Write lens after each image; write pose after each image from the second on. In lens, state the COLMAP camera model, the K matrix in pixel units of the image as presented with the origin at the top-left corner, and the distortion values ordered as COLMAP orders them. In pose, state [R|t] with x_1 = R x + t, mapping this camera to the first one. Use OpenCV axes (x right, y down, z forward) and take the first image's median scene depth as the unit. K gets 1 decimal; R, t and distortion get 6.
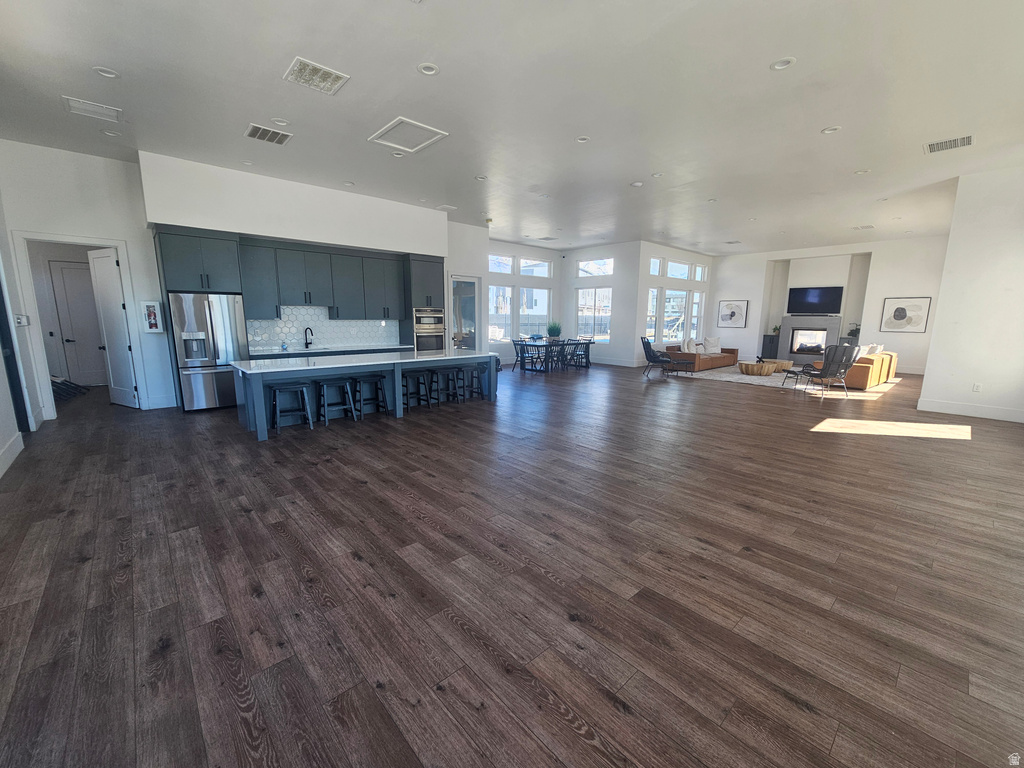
lens RADIAL K [[417.4, 0, 512.6], [0, 417.4, 391.7], [0, 0, 1]] dist [-0.003610, 0.000073]
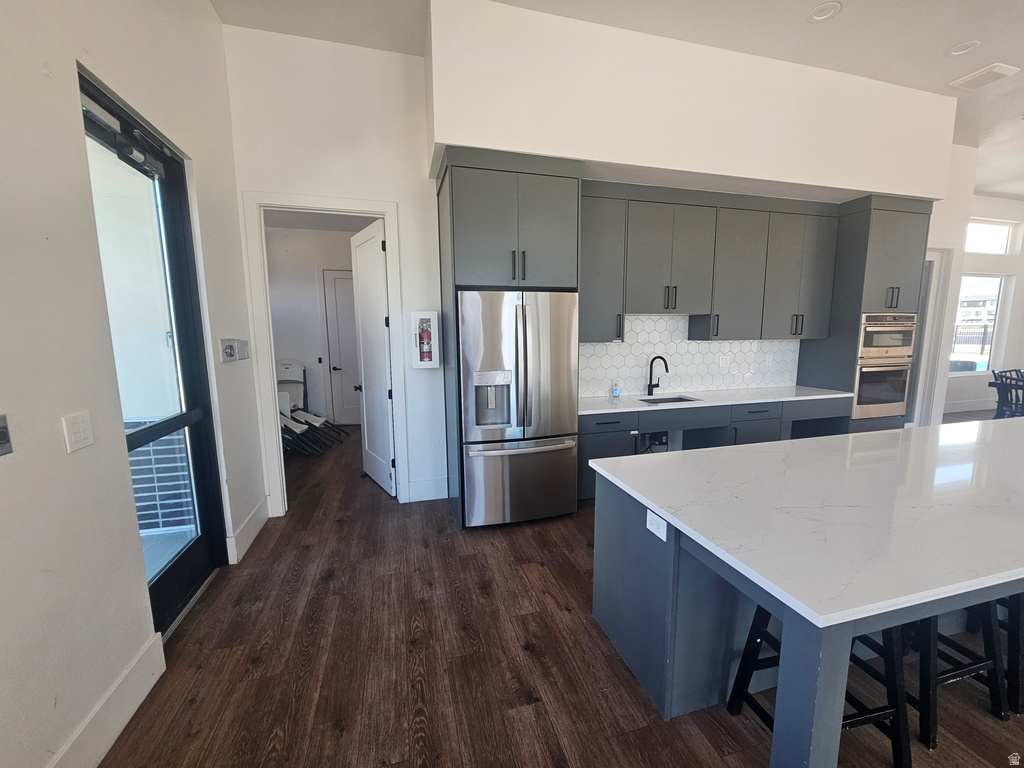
lens RADIAL K [[417.4, 0, 510.5], [0, 417.4, 390.3], [0, 0, 1]] dist [-0.003610, 0.000073]
pose [[0.889278, 0.045609, -0.455088, -0.375788], [-0.063830, 0.997654, -0.024744, -0.078257], [0.452892, 0.051052, 0.890103, 0.413658]]
